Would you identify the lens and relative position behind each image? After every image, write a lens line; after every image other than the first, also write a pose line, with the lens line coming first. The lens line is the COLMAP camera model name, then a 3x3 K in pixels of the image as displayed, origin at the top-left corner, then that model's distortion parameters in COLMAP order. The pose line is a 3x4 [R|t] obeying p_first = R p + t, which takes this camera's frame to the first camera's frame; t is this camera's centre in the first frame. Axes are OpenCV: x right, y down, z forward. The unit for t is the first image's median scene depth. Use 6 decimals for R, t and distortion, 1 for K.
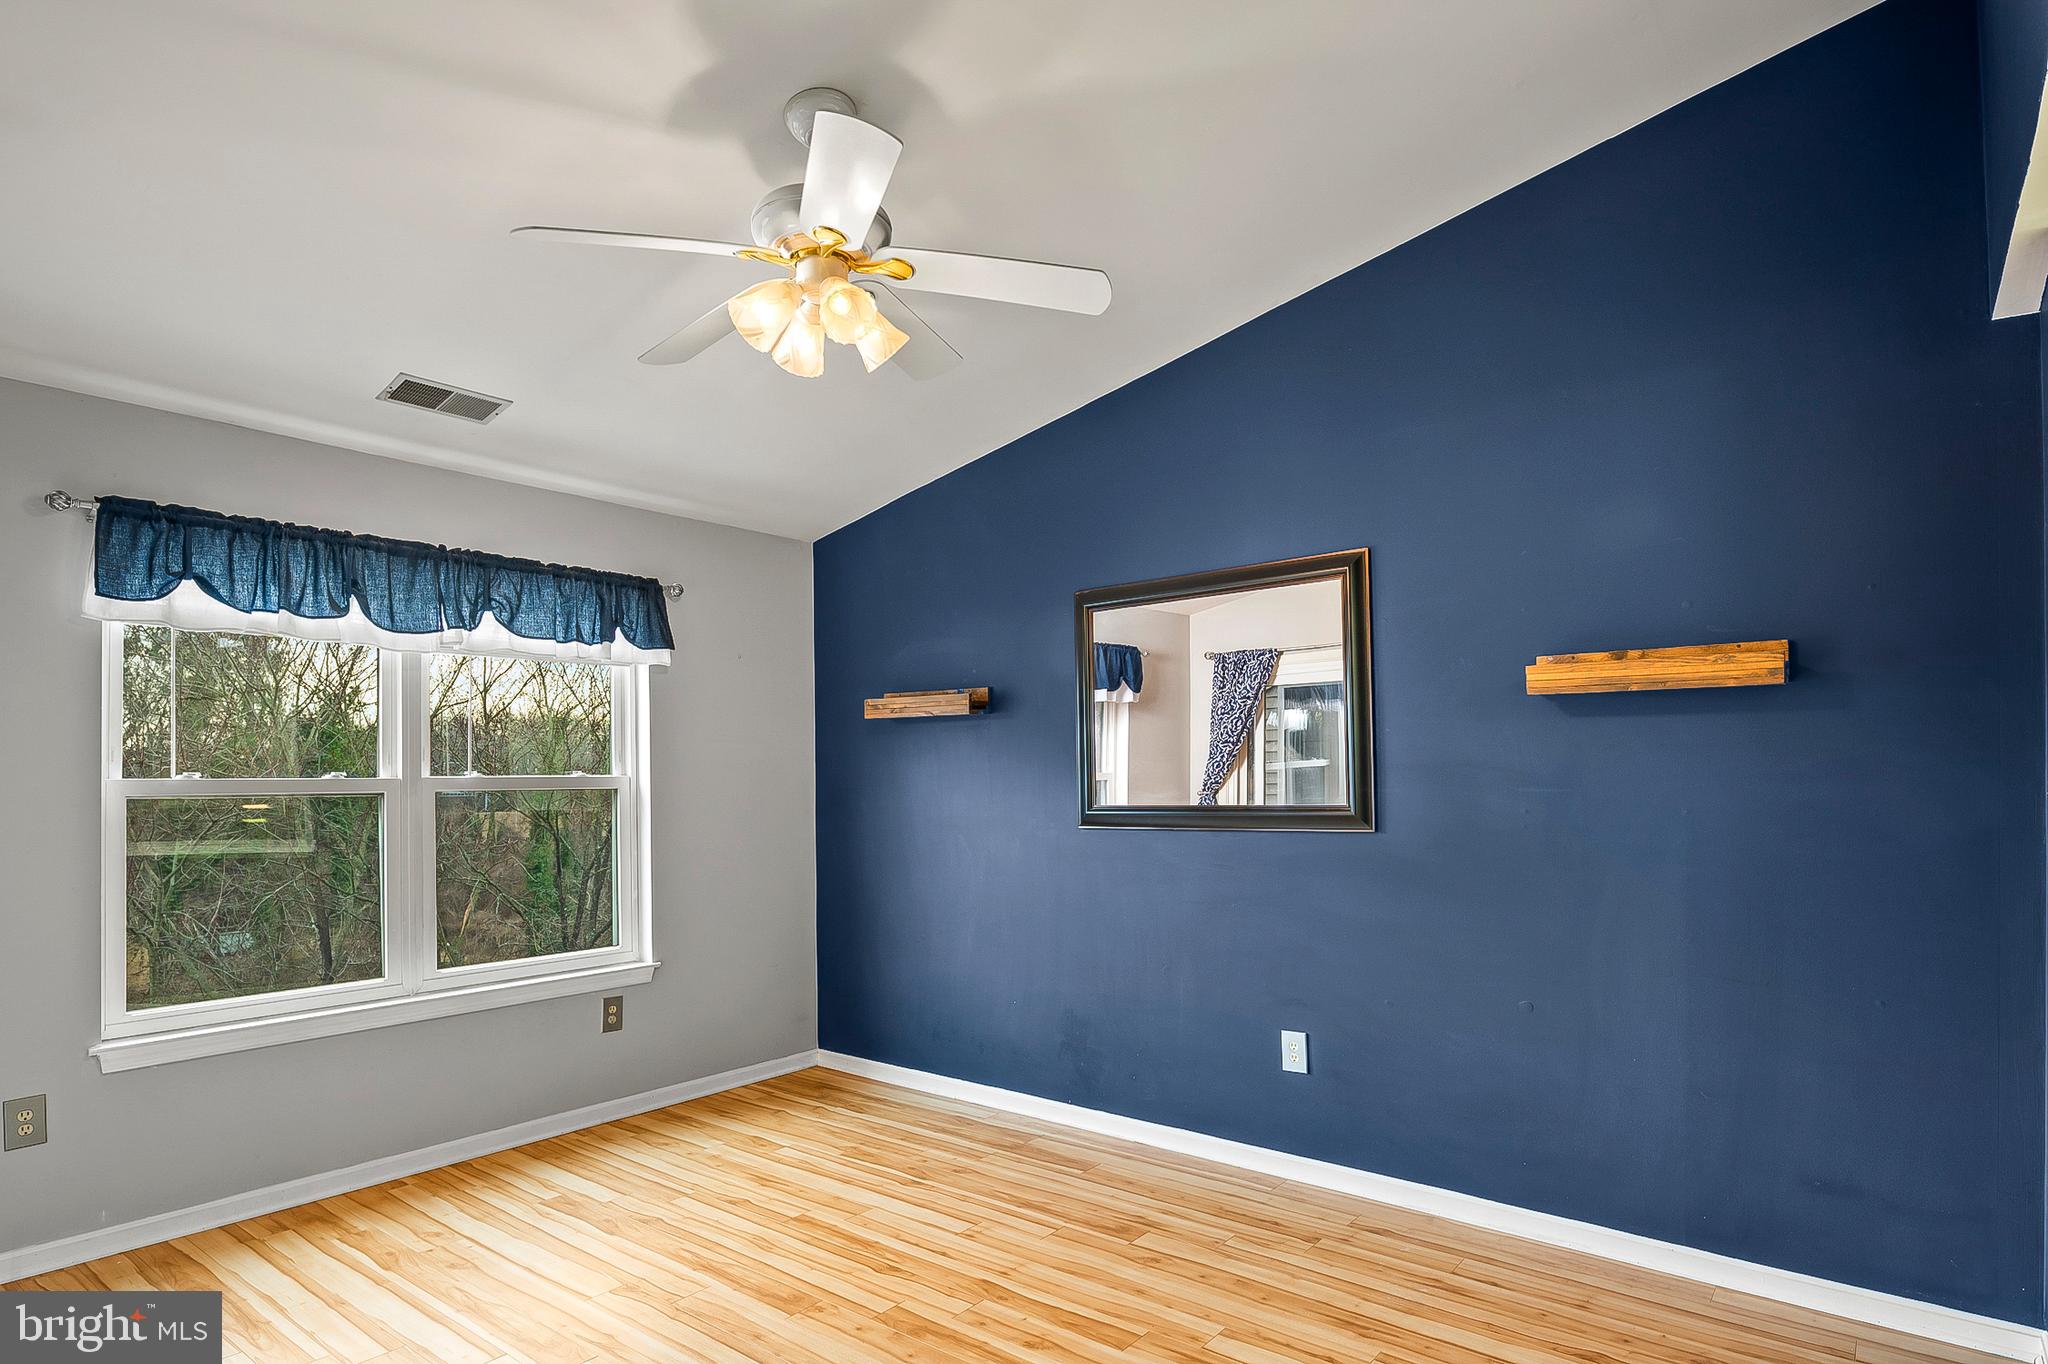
lens RADIAL K [[1111.0, 0, 1014.3], [0, 1111.0, 767.7], [0, 0, 1]] dist [-0.001232, -0.007538]
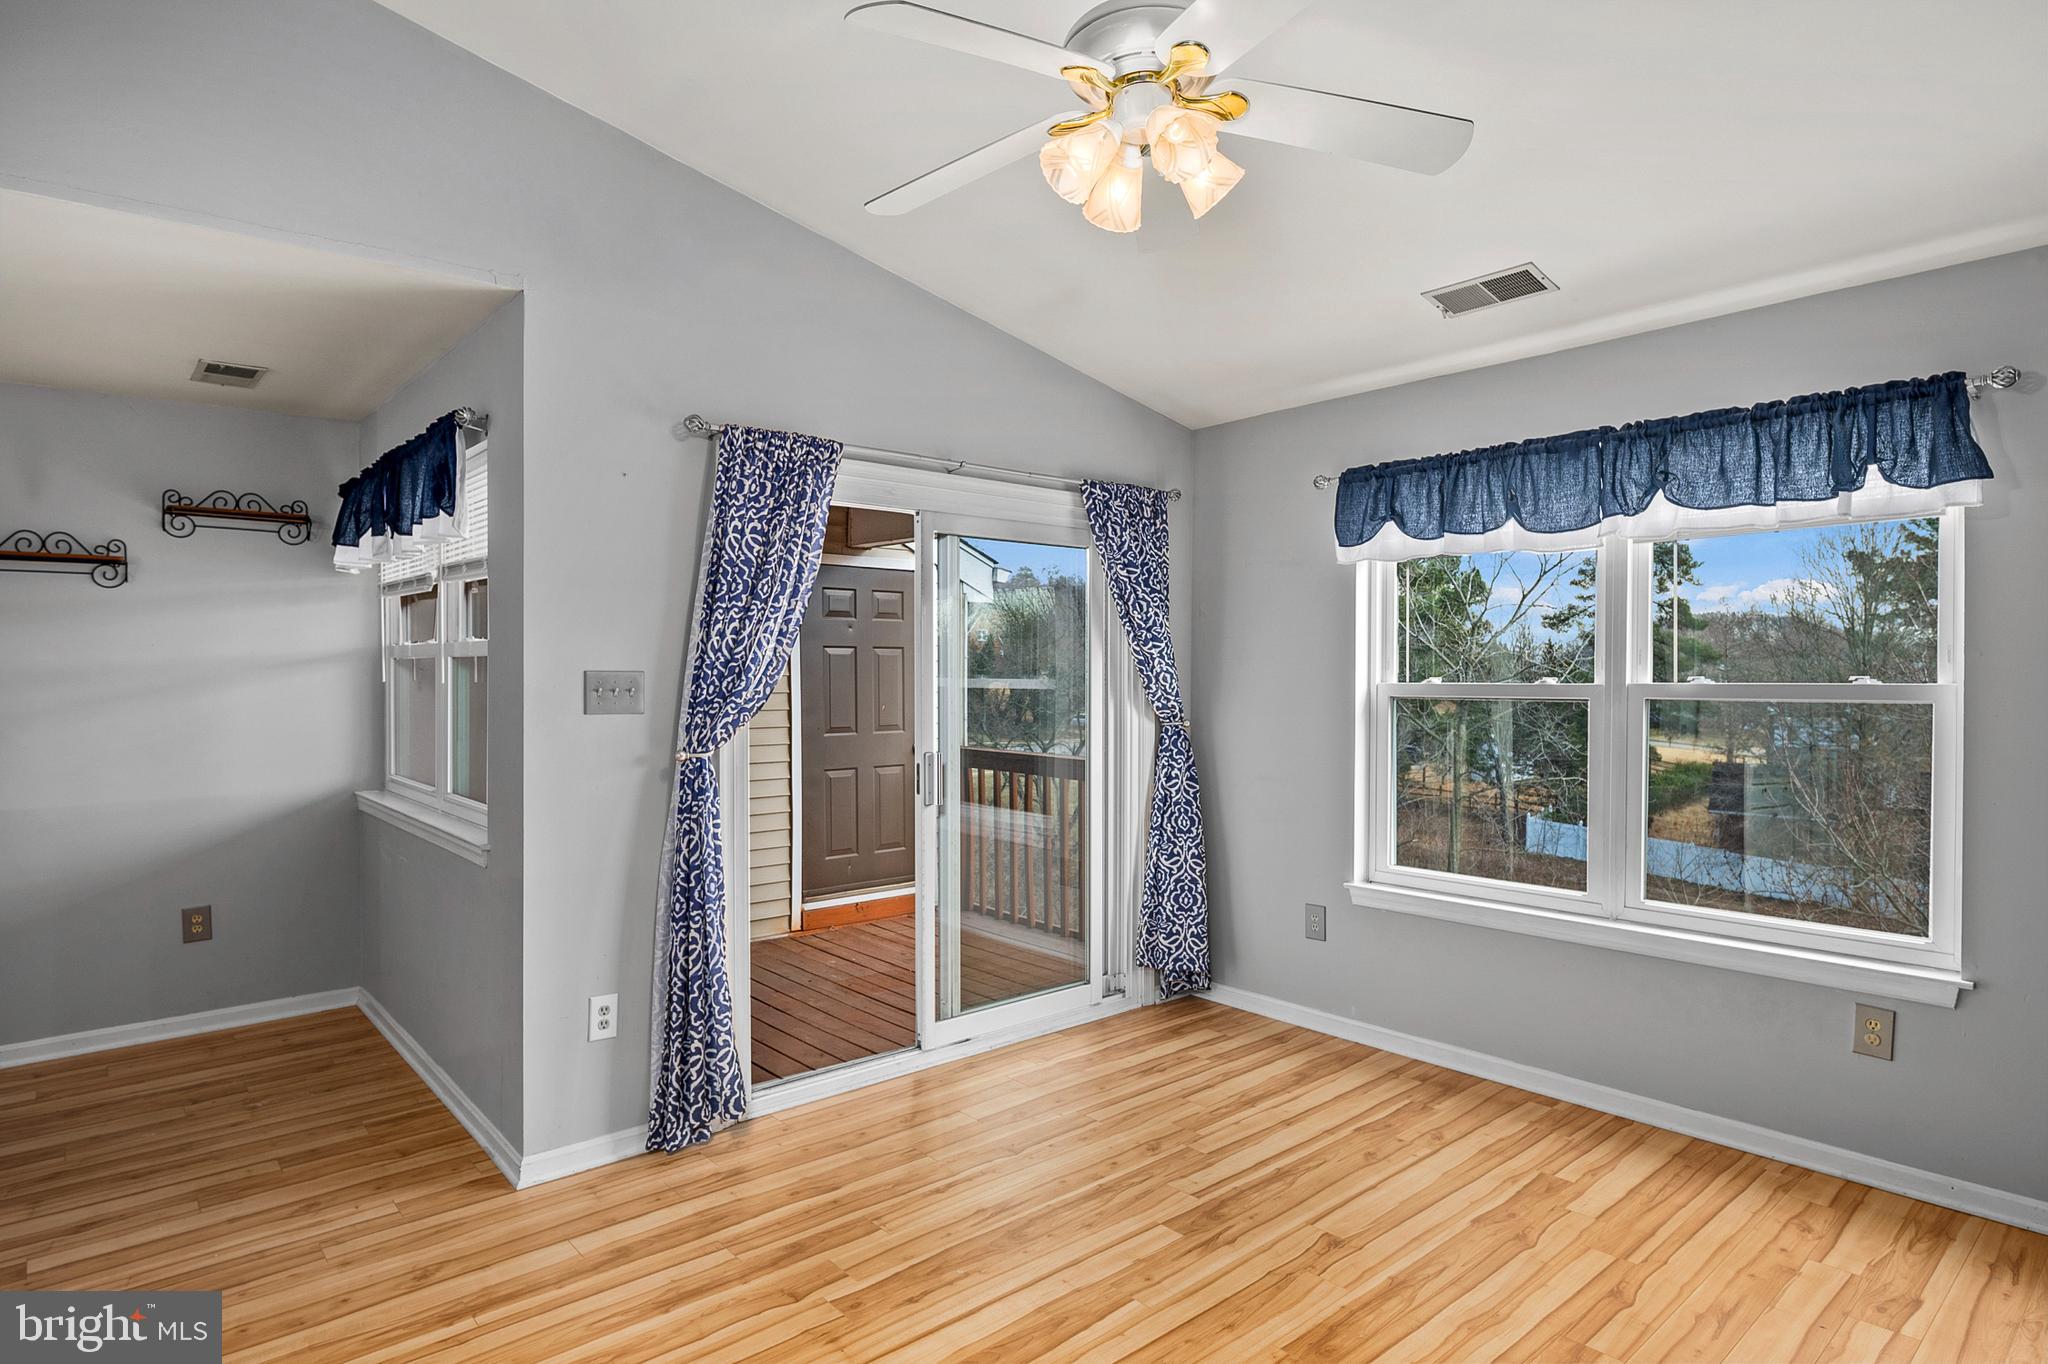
lens RADIAL K [[1111.0, 0, 1023.2], [0, 1111.0, 680.9], [0, 0, 1]] dist [-0.001232, -0.007538]
pose [[-0.173064, 0.011910, -0.984839, 0.466096], [0.010015, 0.999896, 0.010332, -0.008217], [0.984860, -0.008075, -0.173166, 0.703071]]
